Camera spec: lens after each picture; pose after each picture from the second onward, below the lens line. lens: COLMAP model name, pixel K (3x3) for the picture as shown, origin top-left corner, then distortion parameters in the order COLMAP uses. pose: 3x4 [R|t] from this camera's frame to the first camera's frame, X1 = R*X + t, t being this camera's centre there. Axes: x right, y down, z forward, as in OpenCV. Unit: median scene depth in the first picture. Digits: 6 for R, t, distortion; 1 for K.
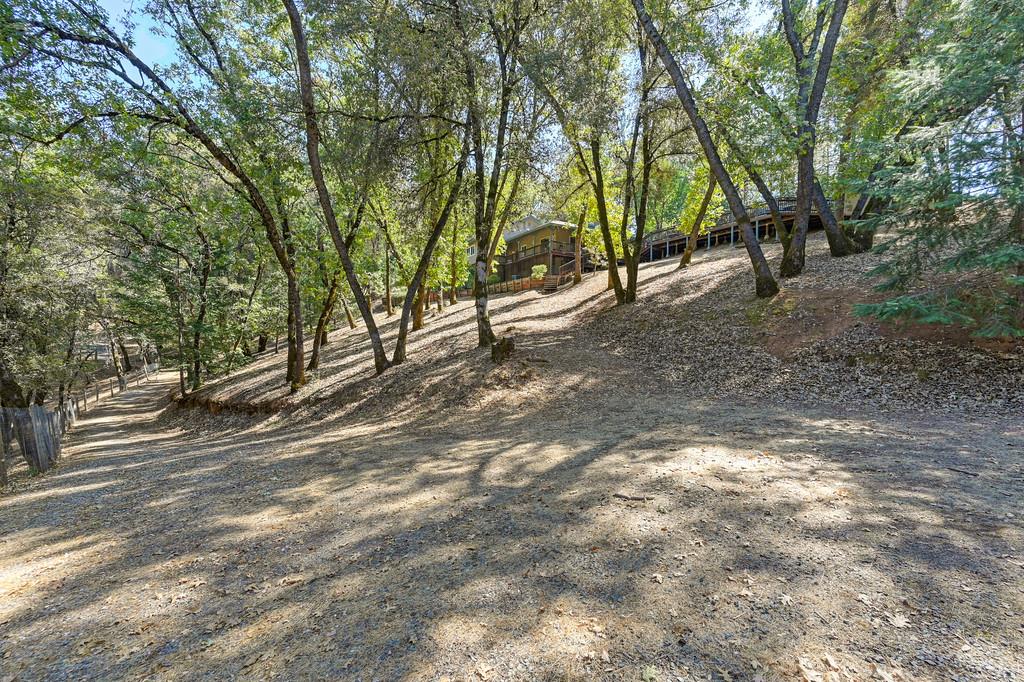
lens RADIAL K [[406.0, 0, 510.3], [0, 406.0, 342.7], [0, 0, 1]] dist [0.000948, 0.000237]
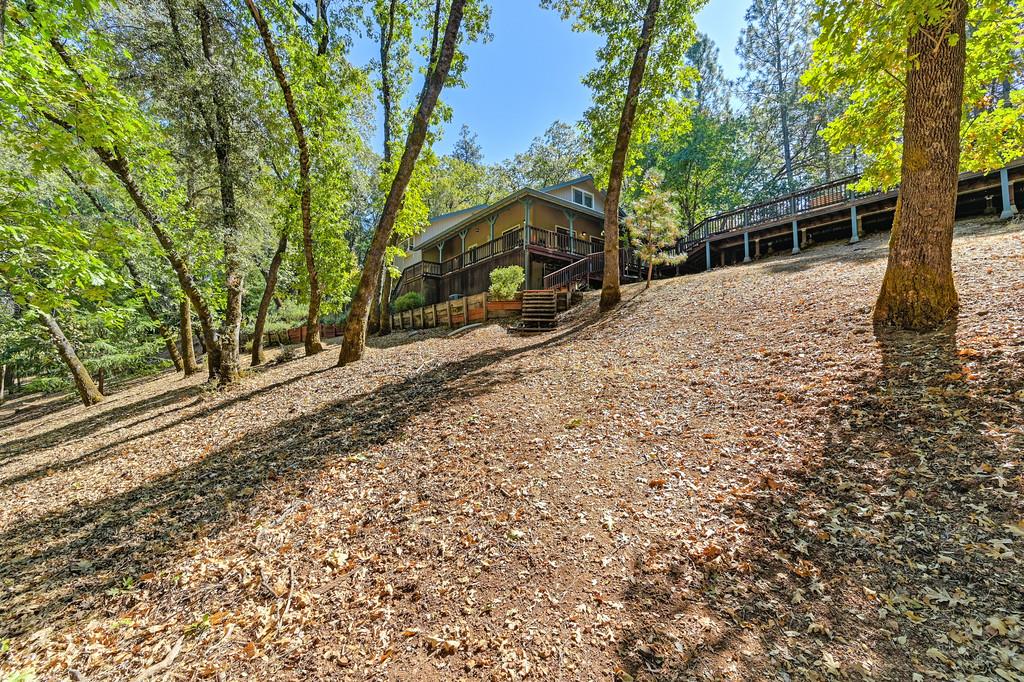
lens RADIAL K [[406.0, 0, 510.3], [0, 406.0, 342.7], [0, 0, 1]] dist [0.000948, 0.000237]
pose [[0.991818, -0.002828, 0.127630, 0.018967], [0.010152, 0.998336, -0.056770, -0.085522], [-0.127257, 0.057601, 0.990196, 0.578516]]
